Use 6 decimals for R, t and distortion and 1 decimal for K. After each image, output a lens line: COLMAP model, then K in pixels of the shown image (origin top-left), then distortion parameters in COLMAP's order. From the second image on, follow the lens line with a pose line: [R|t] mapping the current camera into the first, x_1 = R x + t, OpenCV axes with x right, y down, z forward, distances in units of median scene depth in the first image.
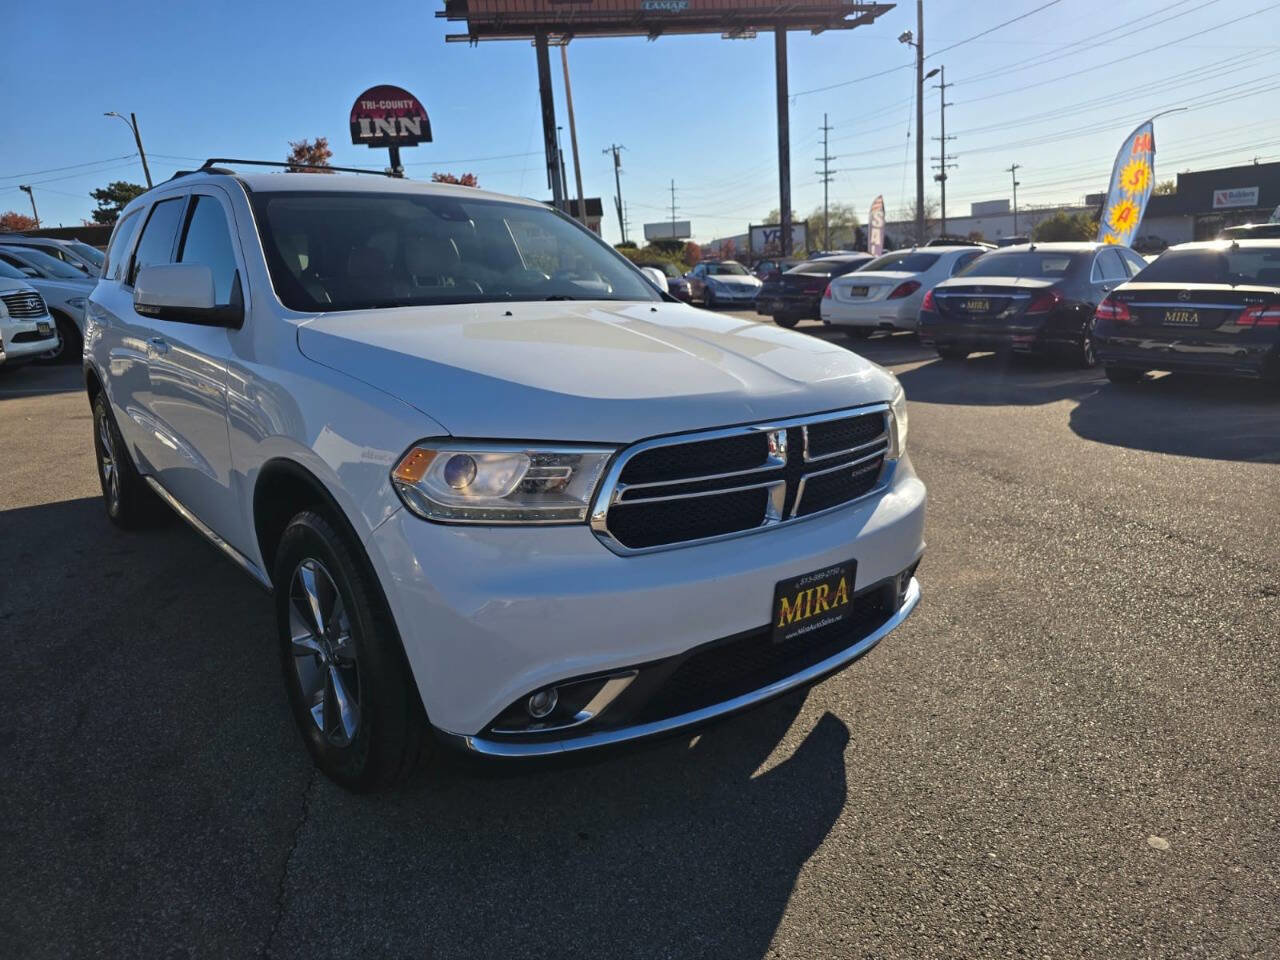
lens RADIAL K [[918.0, 0, 678.5], [0, 918.0, 476.9], [0, 0, 1]] dist [0.050211, -0.039830]
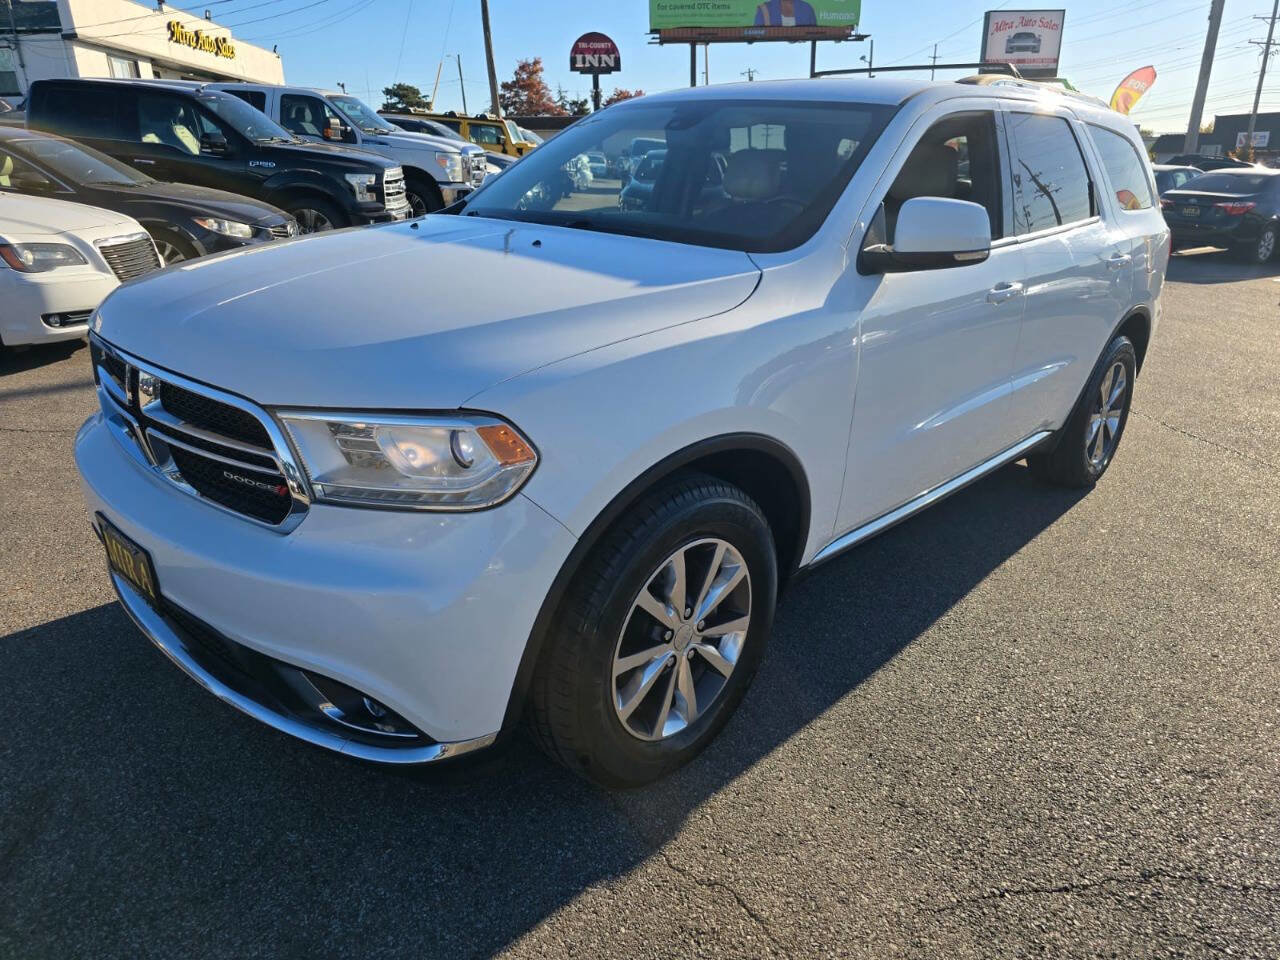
lens RADIAL K [[918.0, 0, 678.5], [0, 918.0, 476.9], [0, 0, 1]] dist [0.050211, -0.039830]
pose [[0.986542, 0.105154, -0.125211, 0.052770], [-0.092567, 0.990424, 0.102430, 0.080144], [0.134783, -0.089461, 0.986828, -0.333473]]
